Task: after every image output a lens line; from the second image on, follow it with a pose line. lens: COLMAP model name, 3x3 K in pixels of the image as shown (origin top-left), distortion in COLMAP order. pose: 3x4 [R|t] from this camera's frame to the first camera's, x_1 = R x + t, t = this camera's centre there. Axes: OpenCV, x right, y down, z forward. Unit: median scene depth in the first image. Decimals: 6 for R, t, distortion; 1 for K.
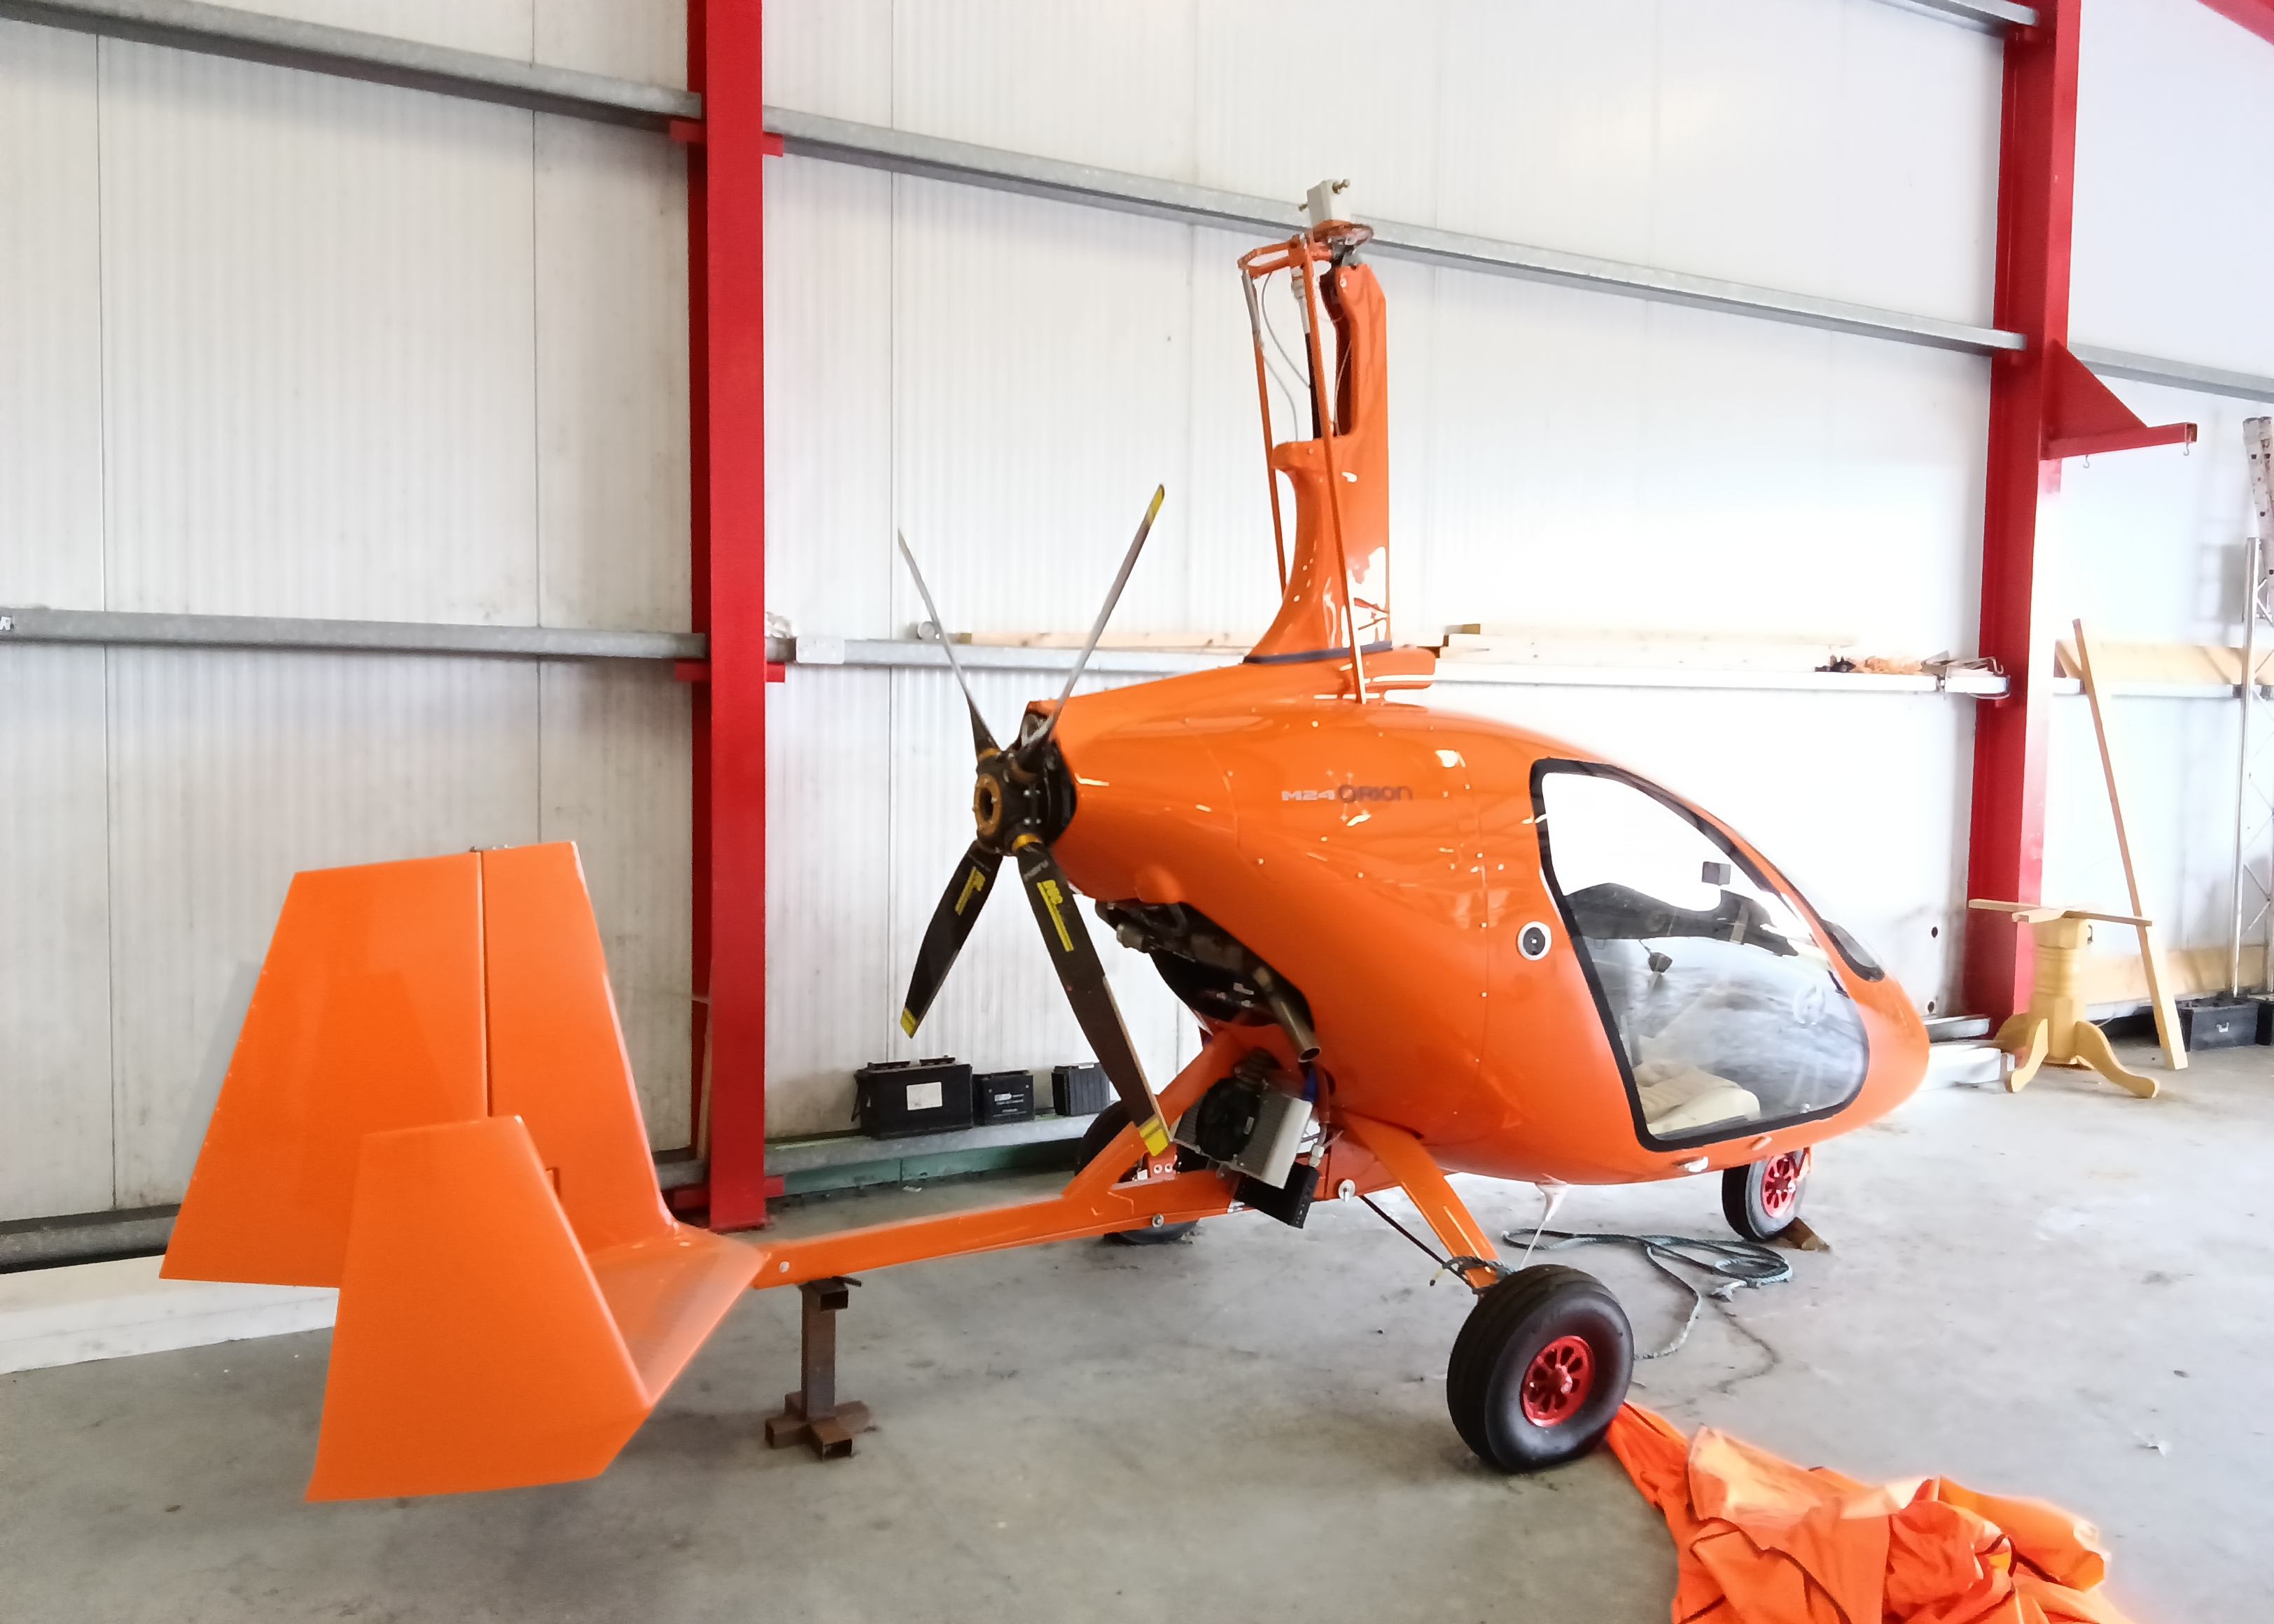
lens RADIAL K [[1711.2, 0, 1137.0], [0, 1711.2, 812.0], [0, 0, 1]] dist [0.107177, -0.173261]
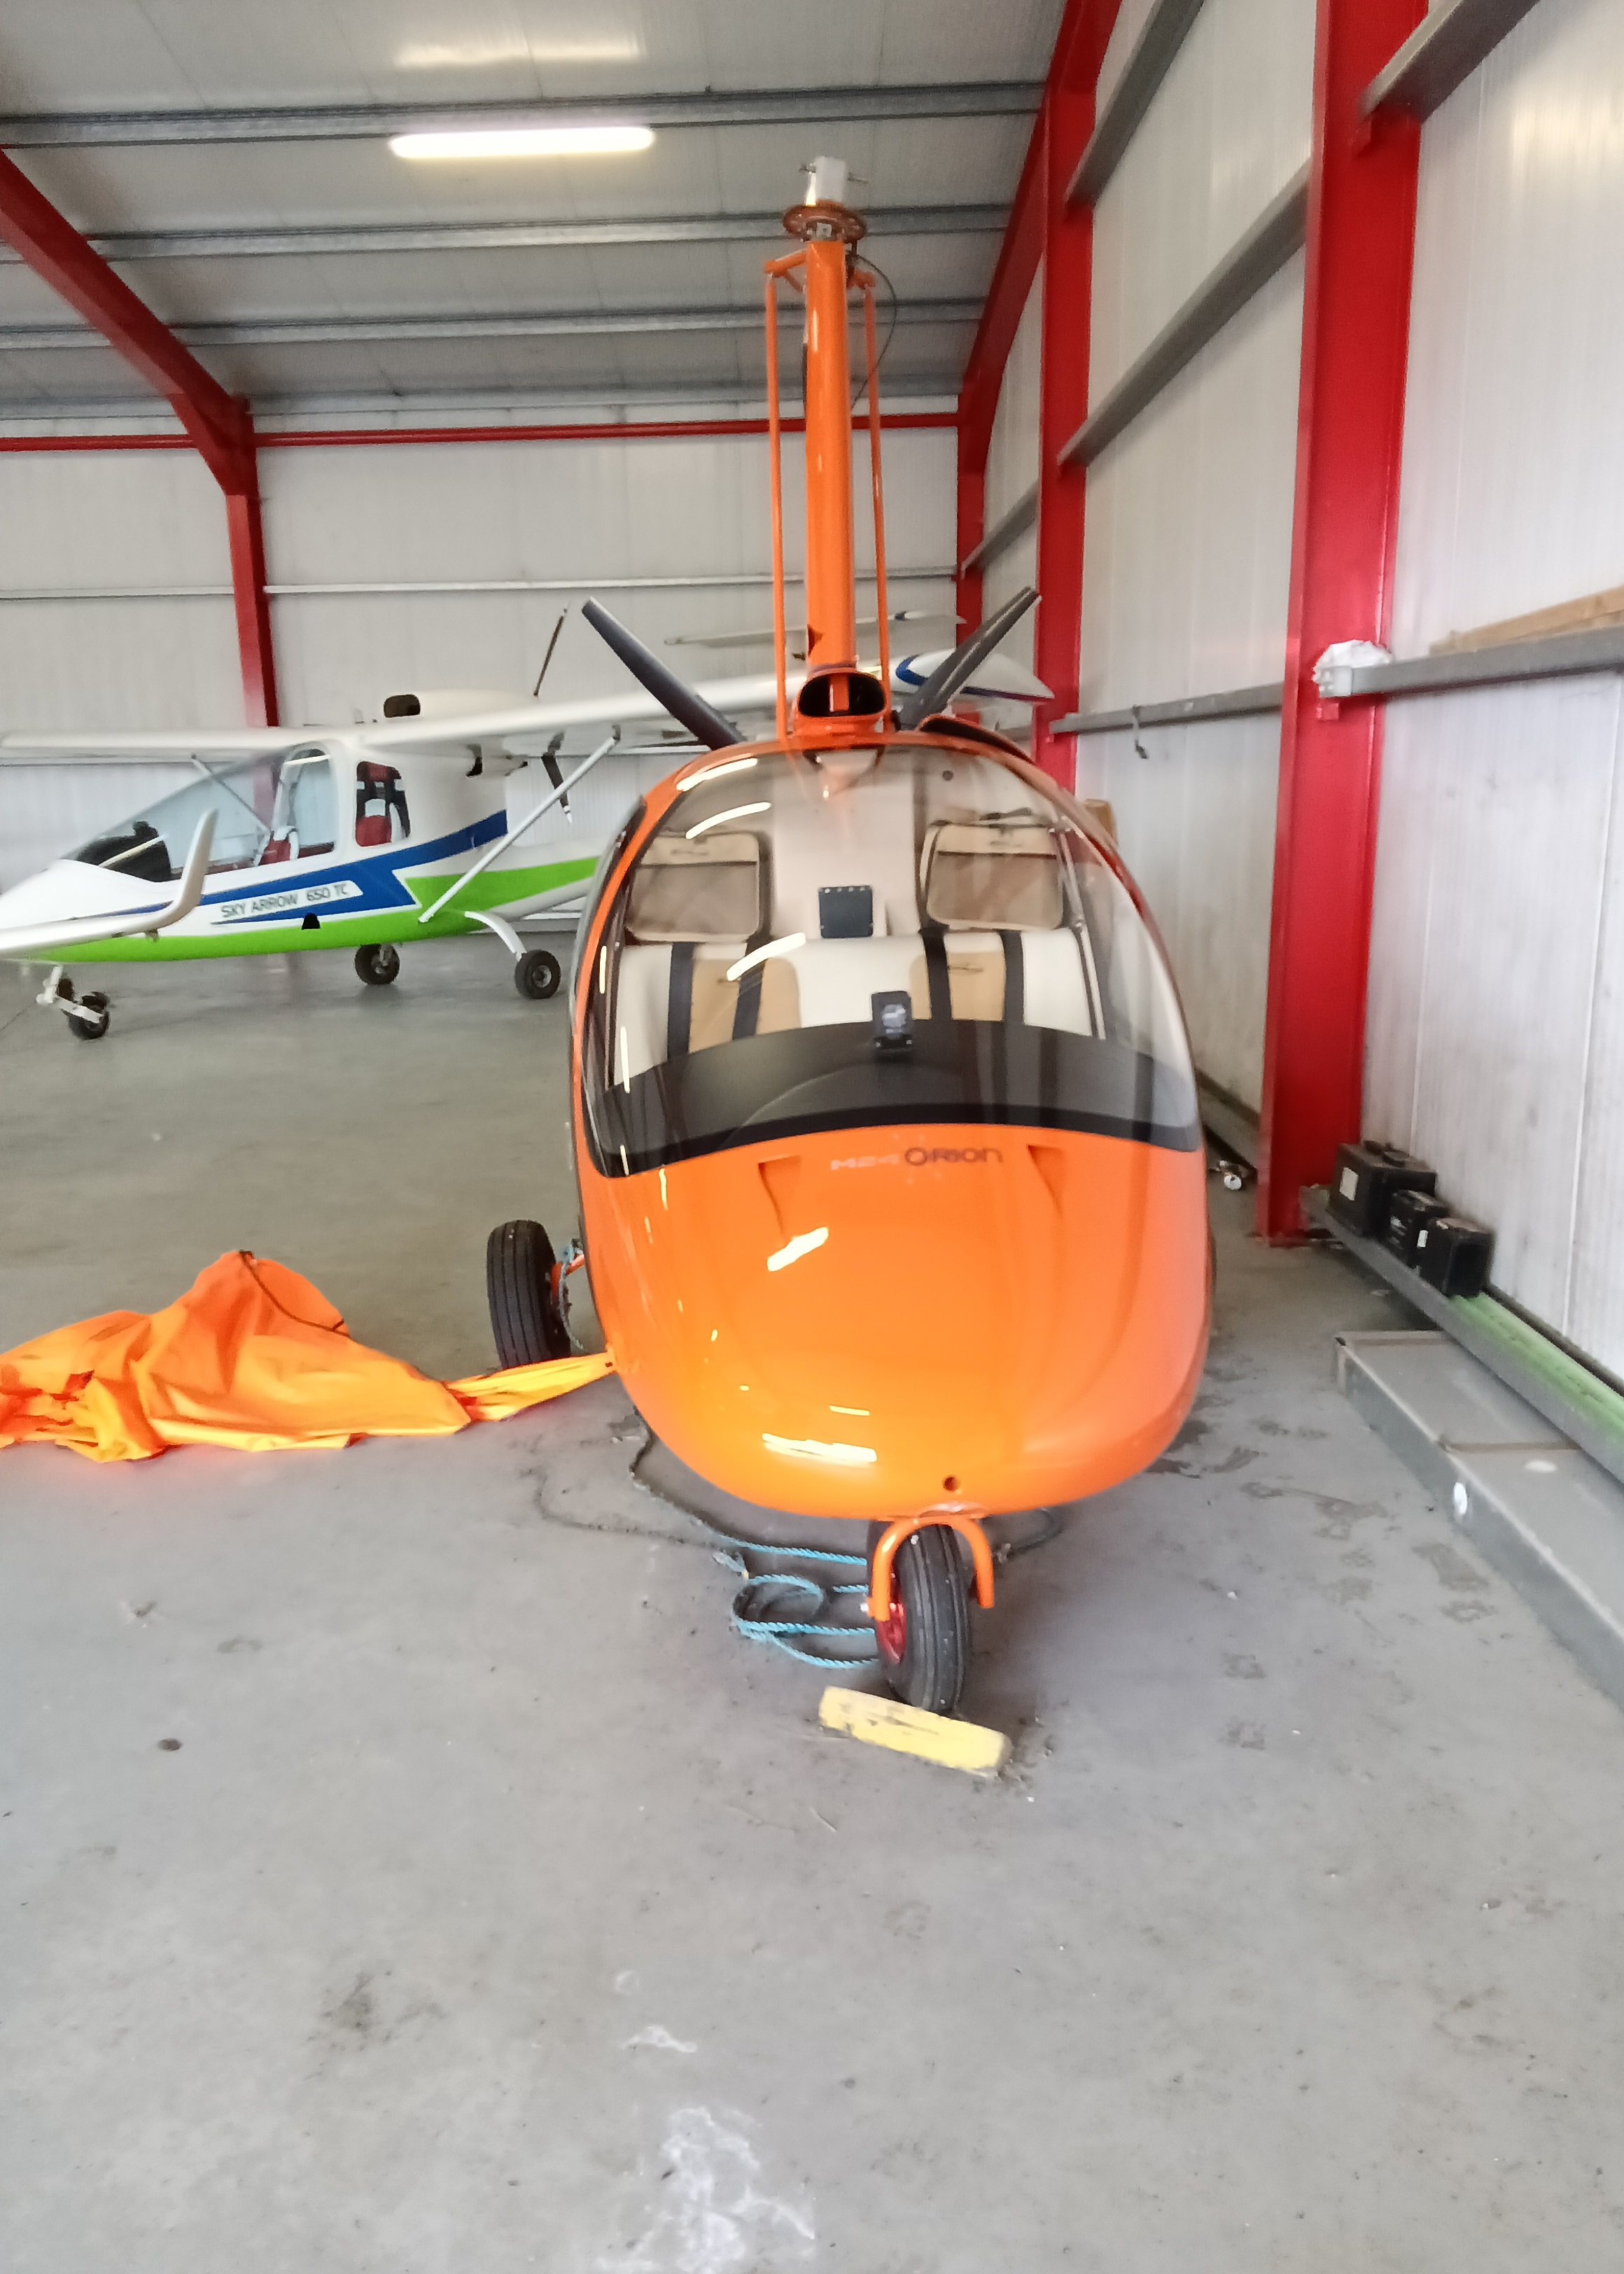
lens RADIAL K [[1752.8, 0, 785.7], [0, 1752.8, 1160.1], [0, 0, 1]] dist [0.094792, -0.149611]
pose [[-0.475728, 0.188256, -0.859211, 0.897511], [-0.032081, 0.972464, 0.230833, -0.050014], [0.879007, 0.137378, -0.456589, 1.293895]]
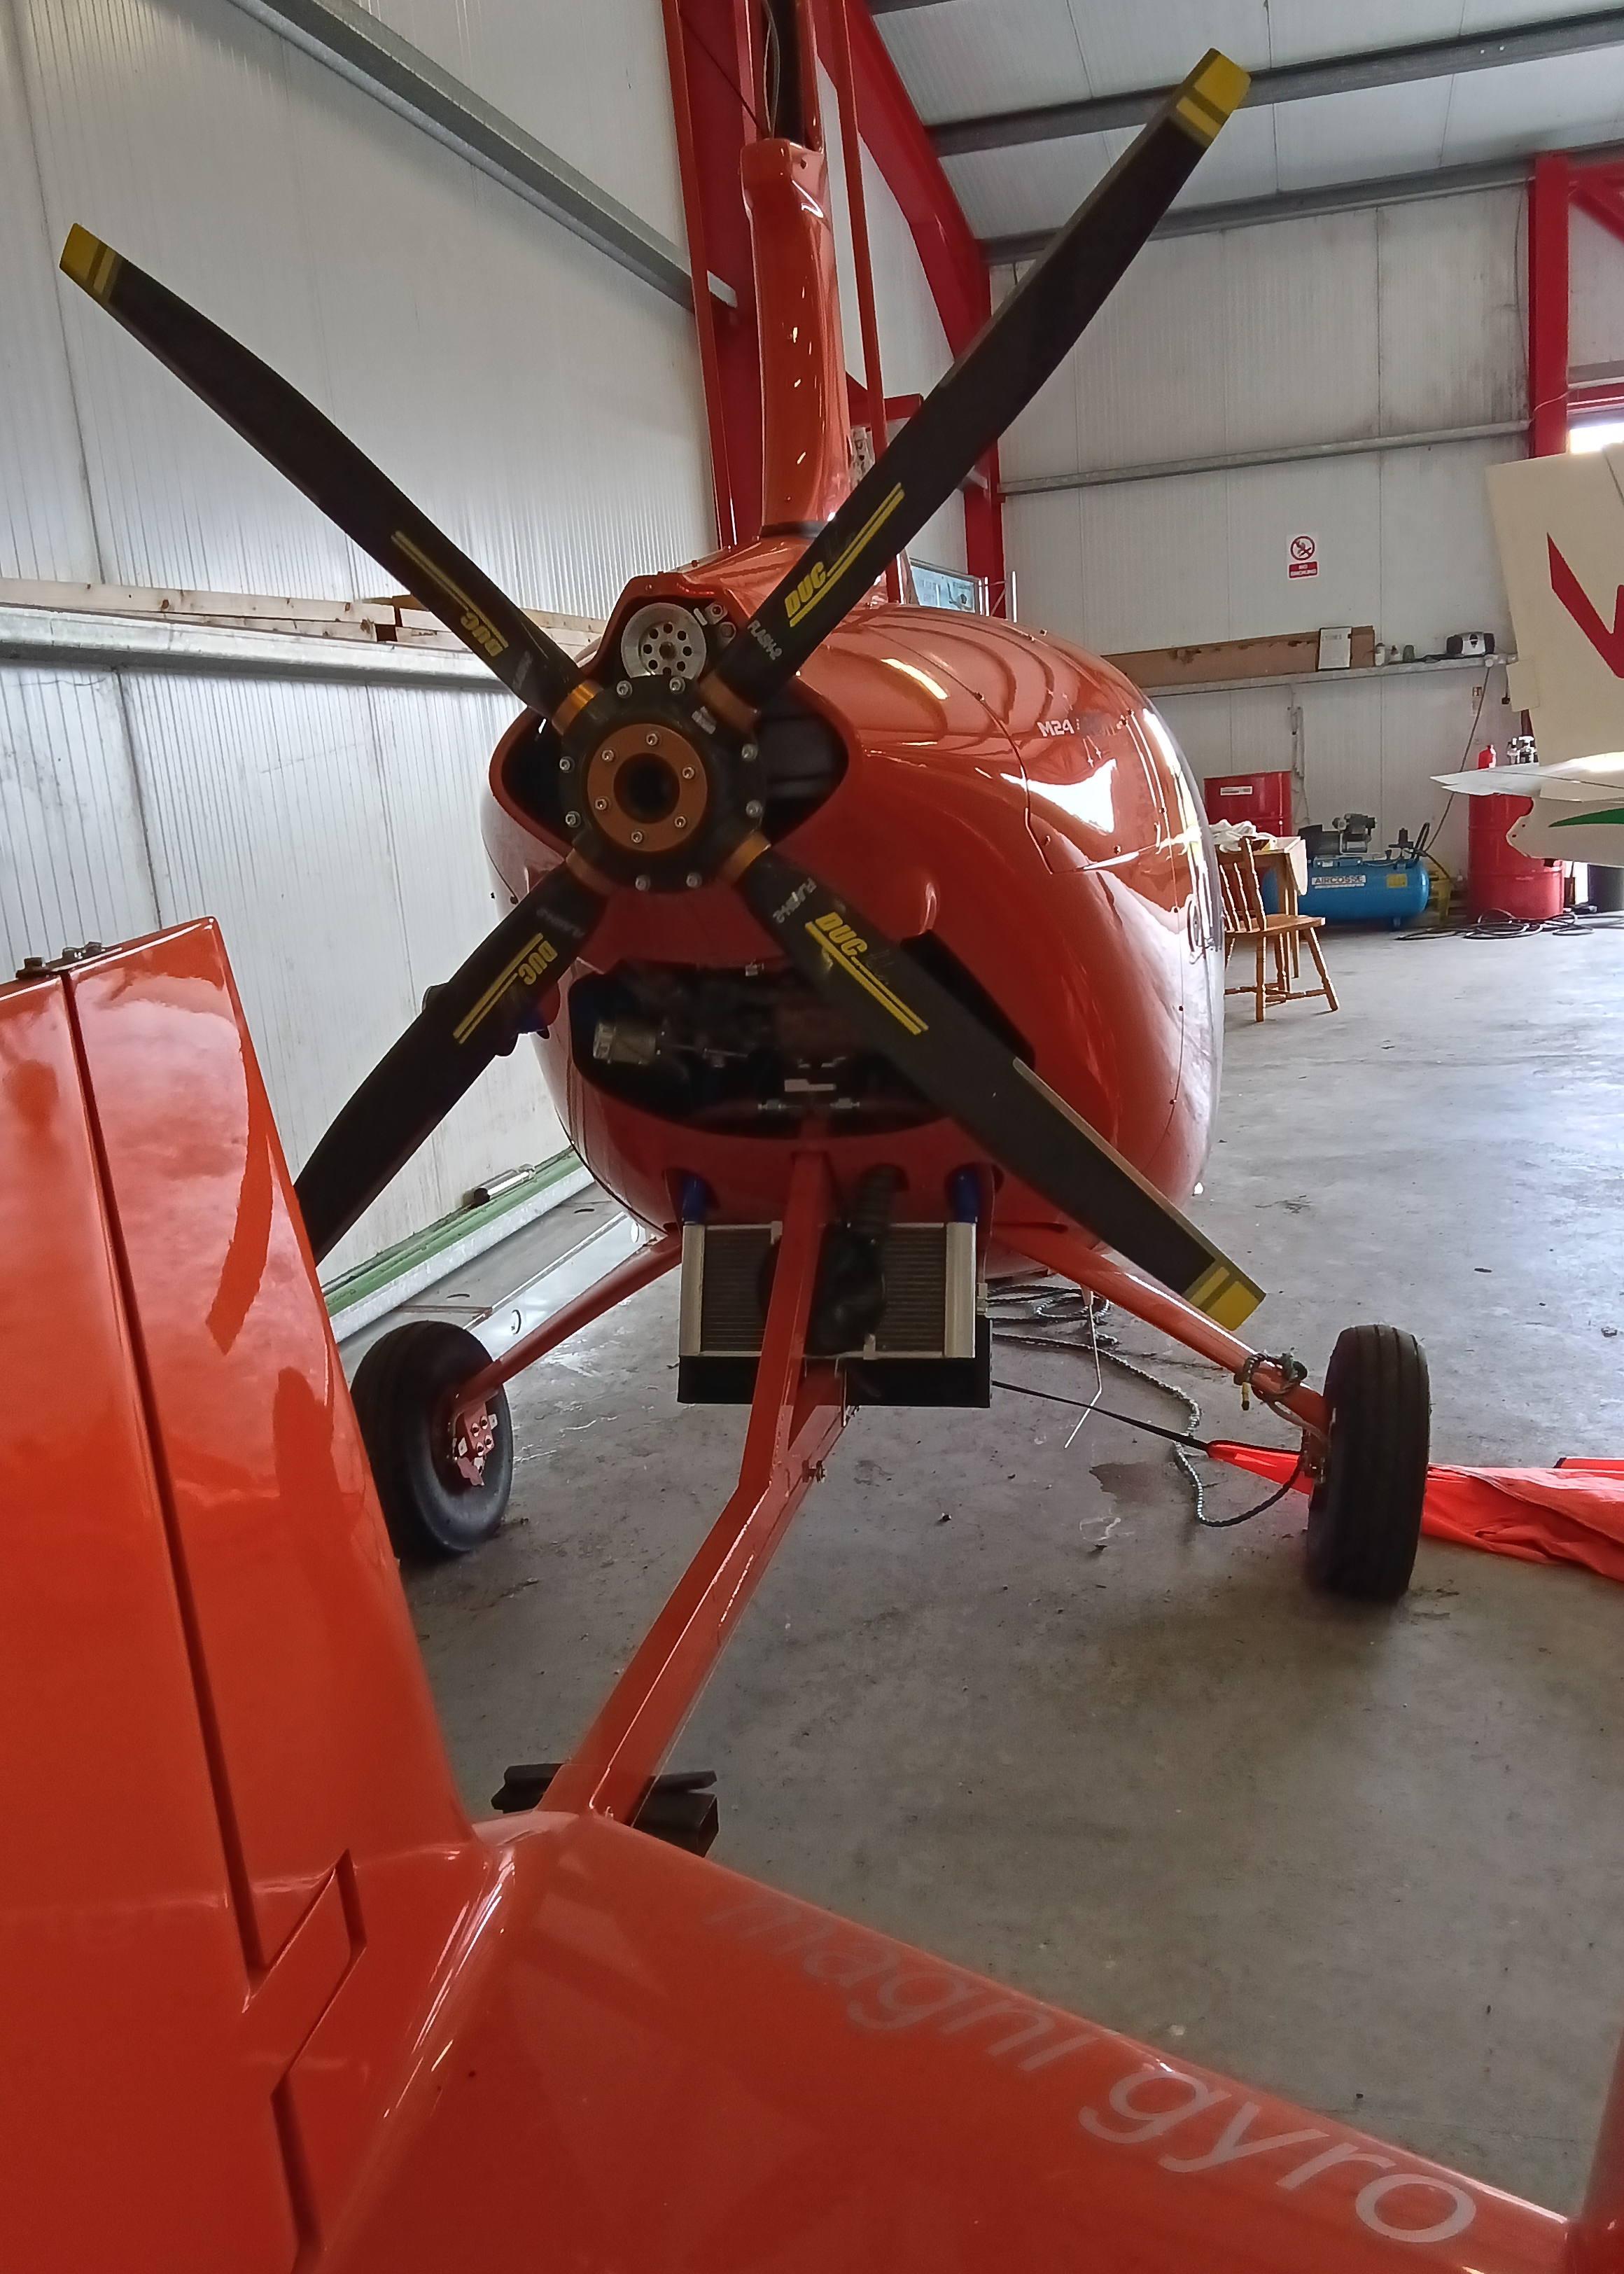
lens RADIAL K [[1752.8, 0, 785.7], [0, 1752.8, 1160.1], [0, 0, 1]] dist [0.094792, -0.149611]
pose [[0.683474, -0.223261, 0.694994, -0.352099], [0.136302, 0.974368, 0.178964, 0.011716], [-0.717136, -0.027588, 0.696387, 0.491217]]
